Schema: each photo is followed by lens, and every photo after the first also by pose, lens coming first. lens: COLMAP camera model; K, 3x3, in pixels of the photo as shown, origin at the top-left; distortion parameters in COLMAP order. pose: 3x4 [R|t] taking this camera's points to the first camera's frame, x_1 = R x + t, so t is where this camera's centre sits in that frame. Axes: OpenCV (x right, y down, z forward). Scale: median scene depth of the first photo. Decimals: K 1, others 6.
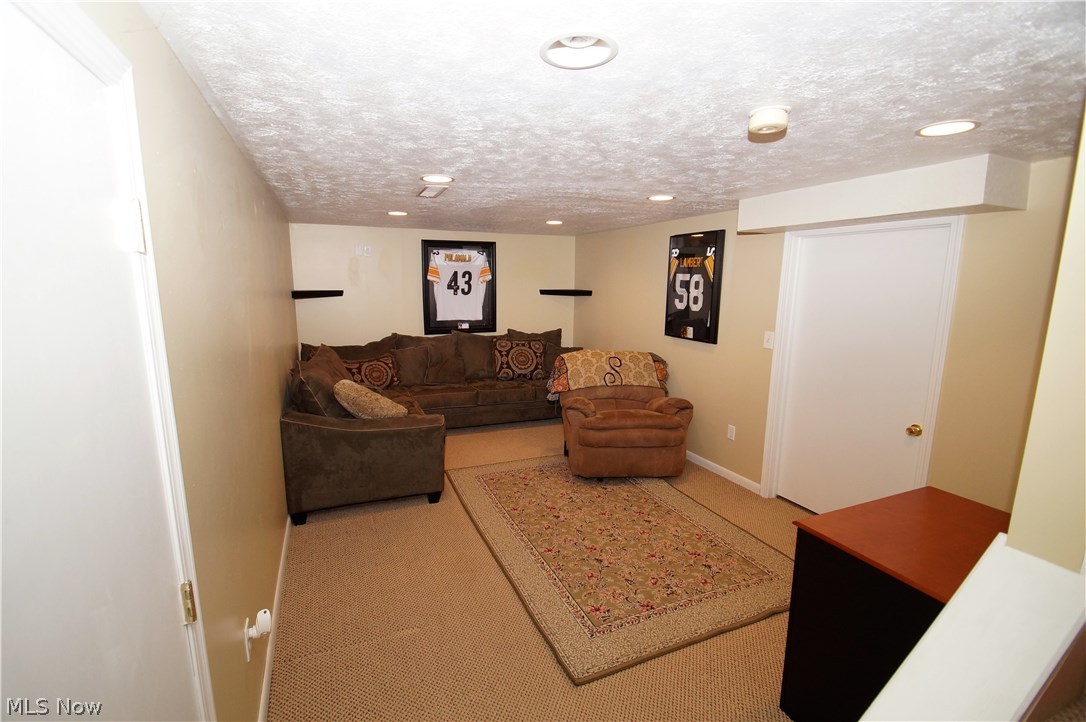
lens RADIAL K [[495.5, 0, 539.9], [0, 495.5, 361.4], [0, 0, 1]] dist [0.003809, 0.000300]
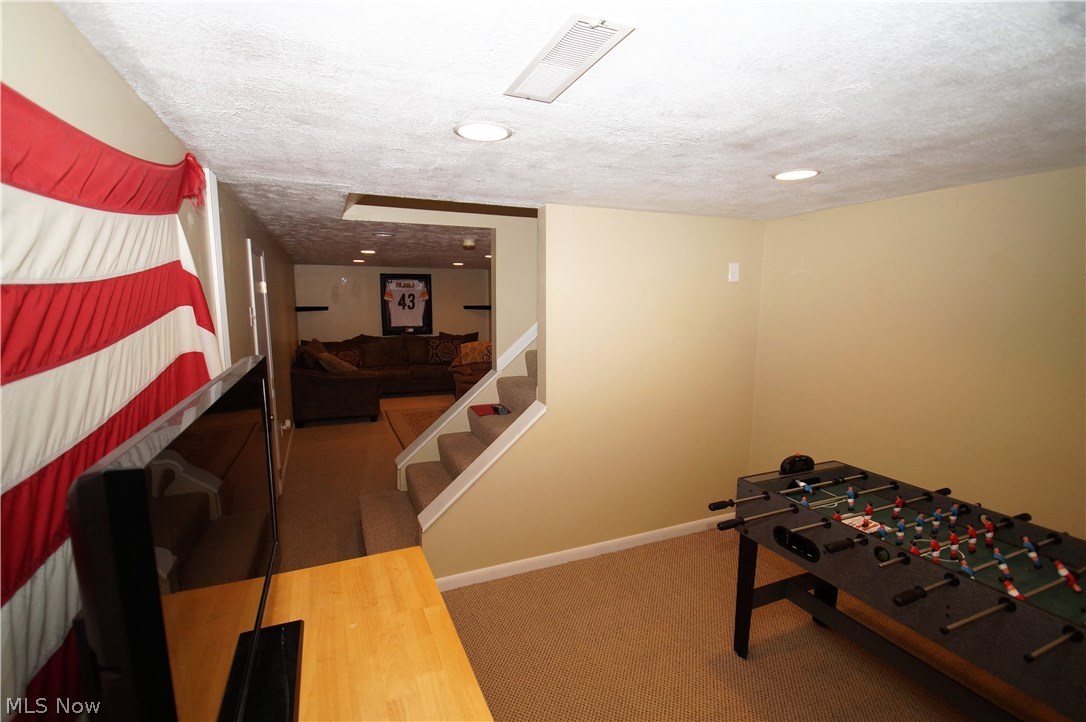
lens RADIAL K [[495.5, 0, 545.8], [0, 495.5, 366.5], [0, 0, 1]] dist [0.003809, 0.000300]
pose [[0.999901, -0.006291, 0.012562, 0.244205], [0.006592, 0.999688, -0.024082, 0.079493], [-0.012406, 0.024162, 0.999631, -0.514283]]
